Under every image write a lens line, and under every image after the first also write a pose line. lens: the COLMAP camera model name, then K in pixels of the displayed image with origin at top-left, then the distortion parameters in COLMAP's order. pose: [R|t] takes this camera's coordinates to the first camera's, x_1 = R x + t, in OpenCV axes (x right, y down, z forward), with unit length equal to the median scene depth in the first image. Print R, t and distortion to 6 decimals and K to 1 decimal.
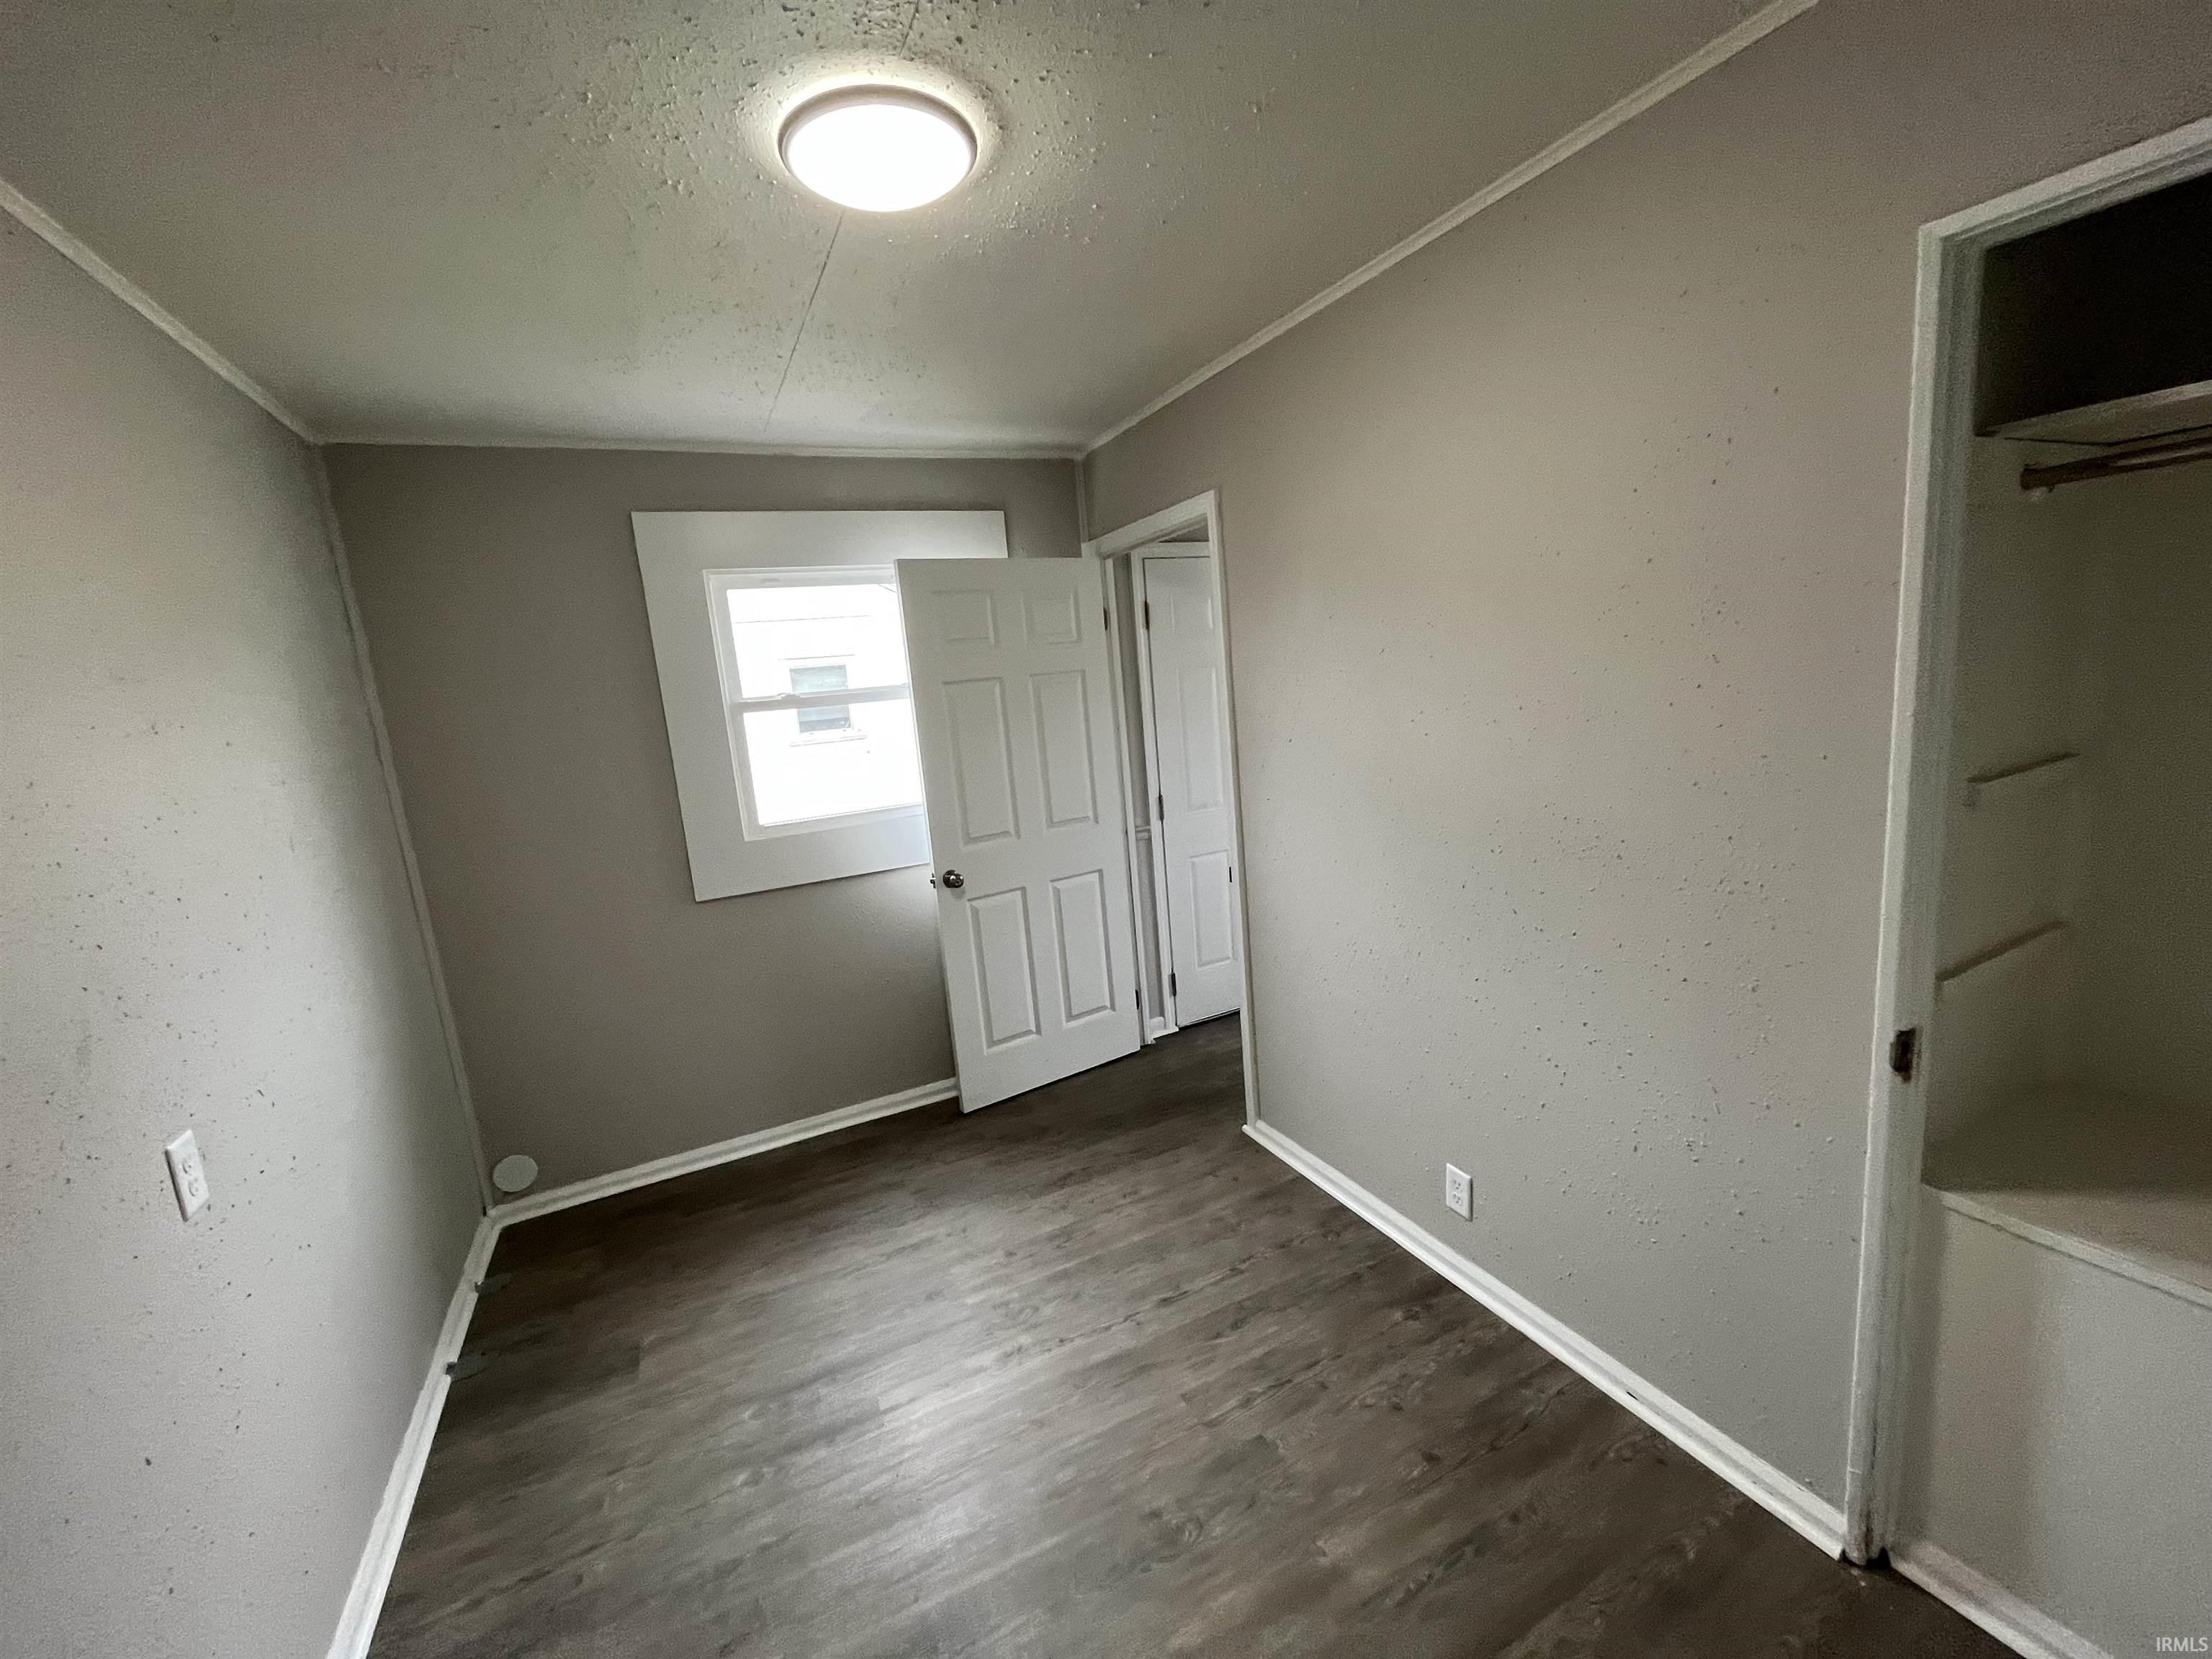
lens RADIAL K [[892.2, 0, 1104.3], [0, 892.2, 829.5], [0, 0, 1]] dist [-0.004609, -0.000540]
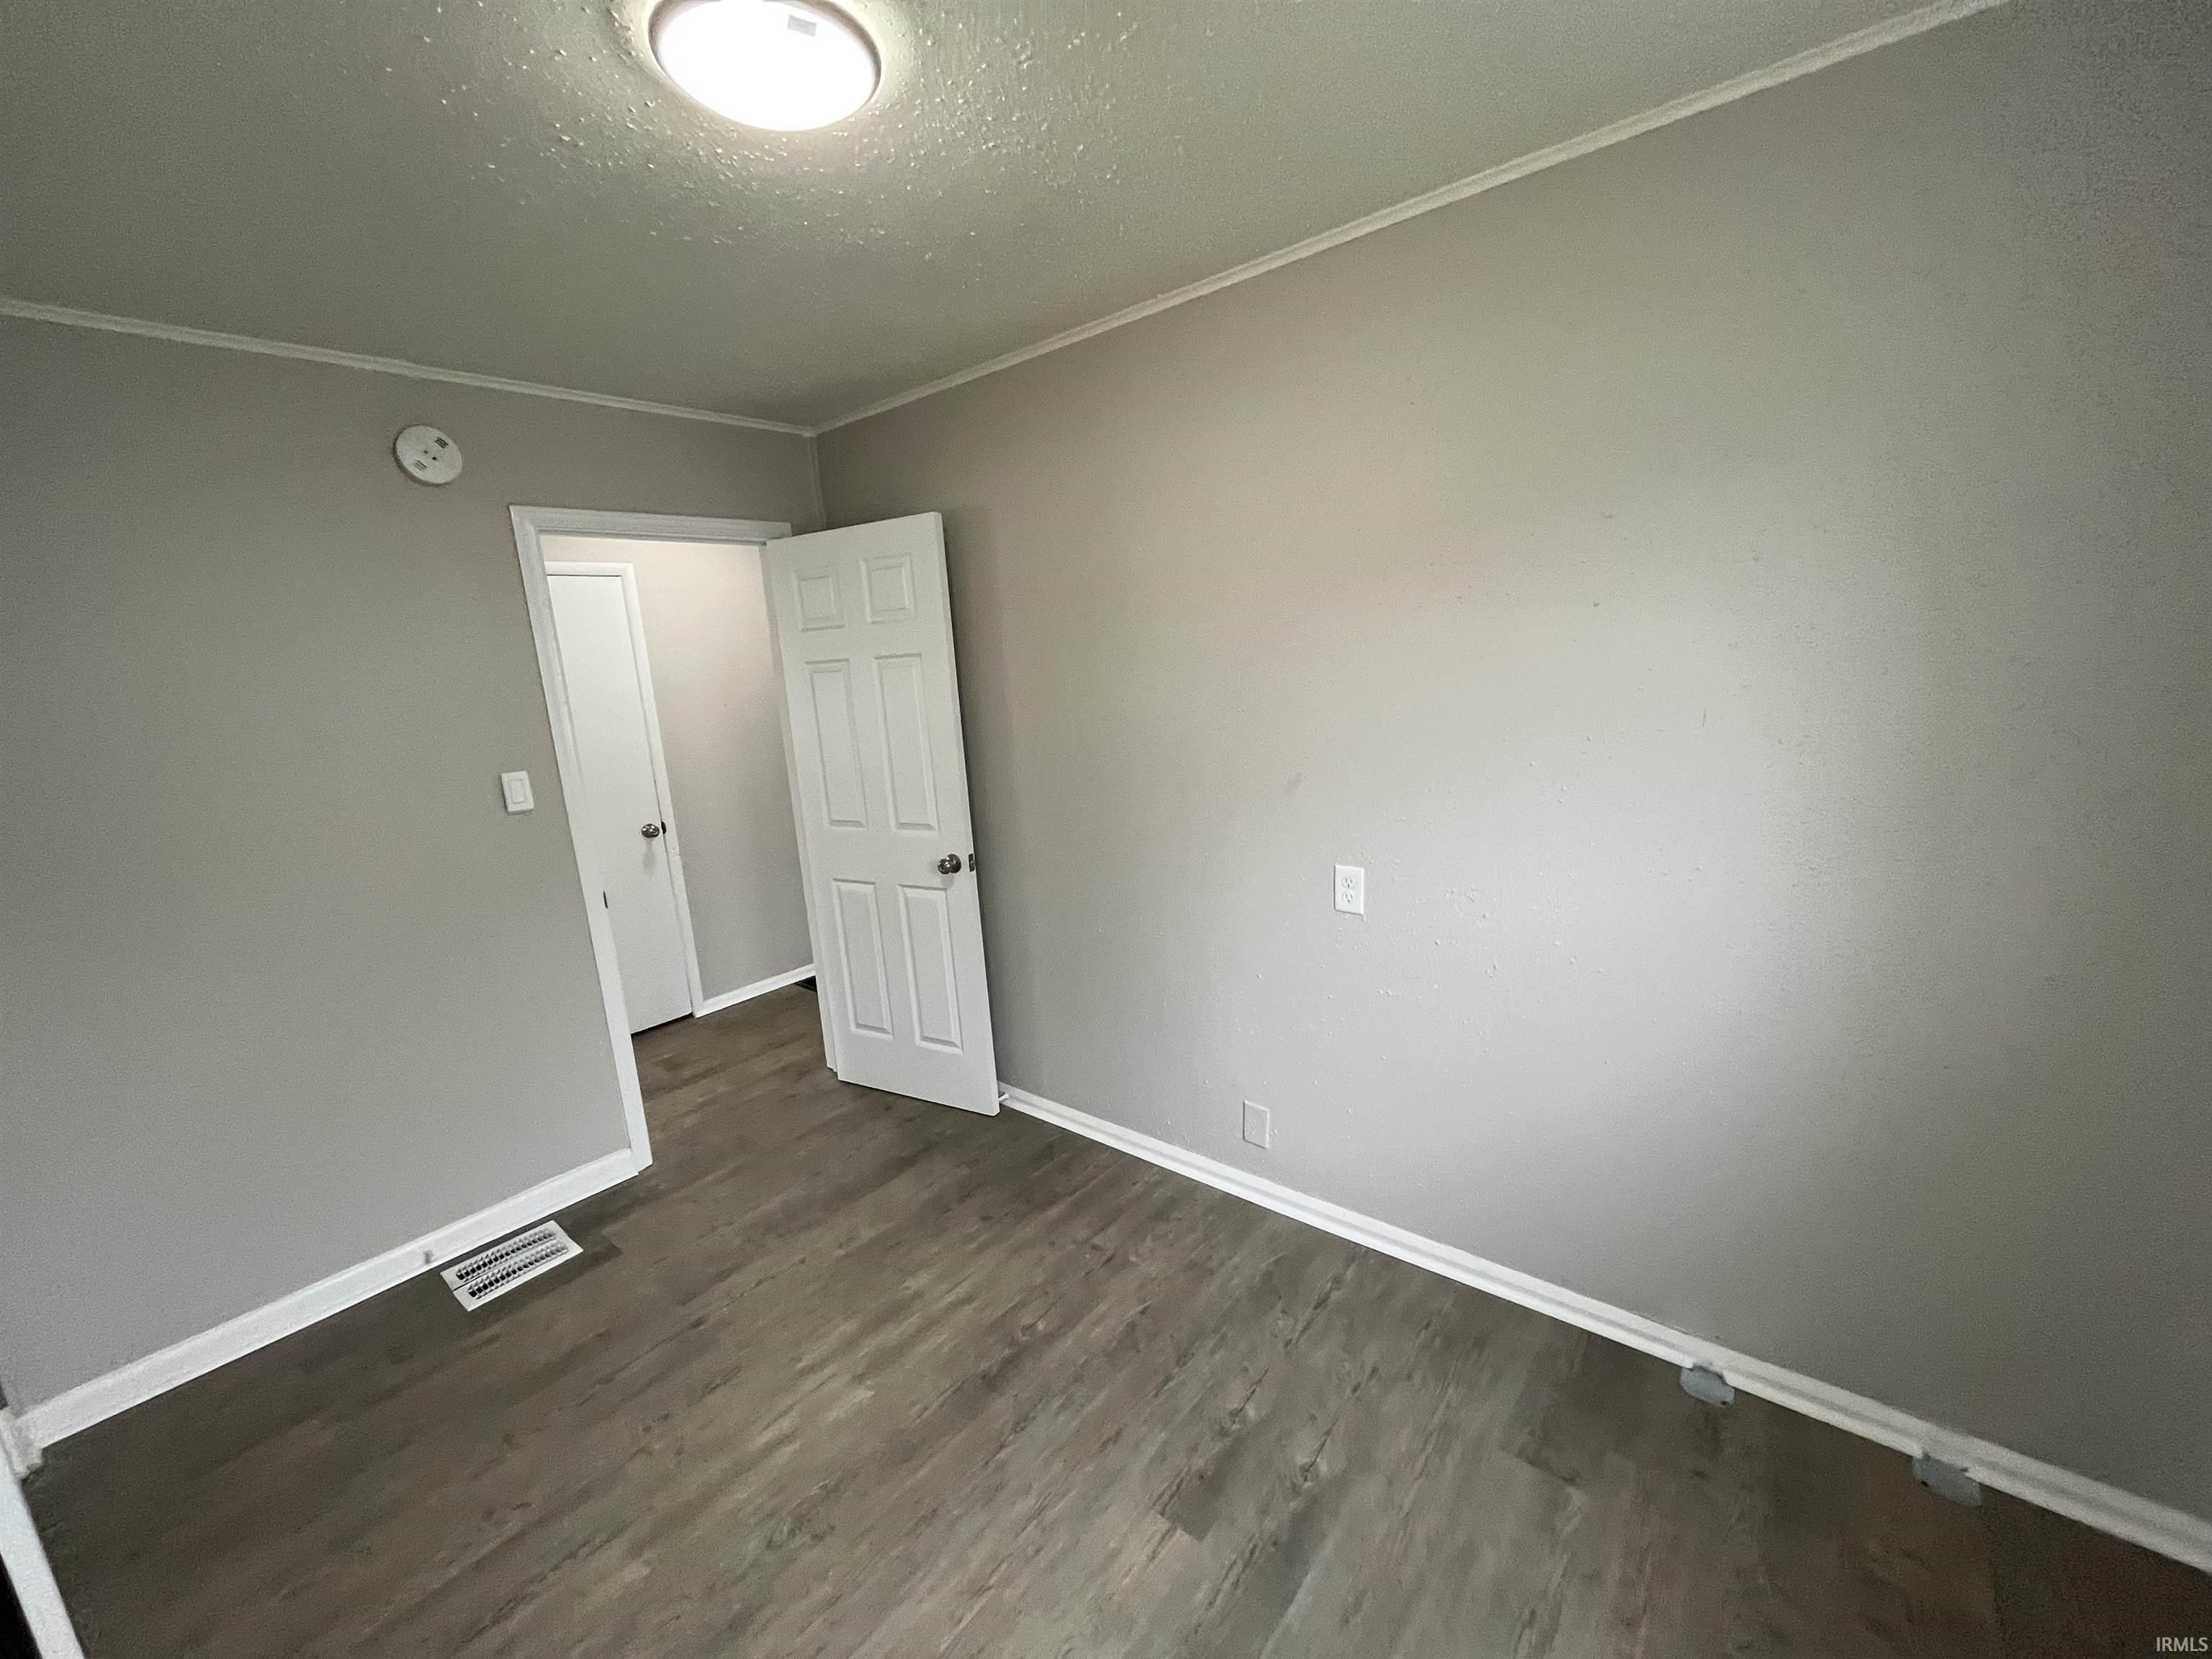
lens RADIAL K [[892.2, 0, 1110.5], [0, 892.2, 822.3], [0, 0, 1]] dist [-0.004609, -0.000540]
pose [[-0.897078, 0.225515, -0.379991, -0.032575], [0.069010, 0.920910, 0.383618, -0.277205], [0.436449, 0.317912, -0.841691, 1.561081]]
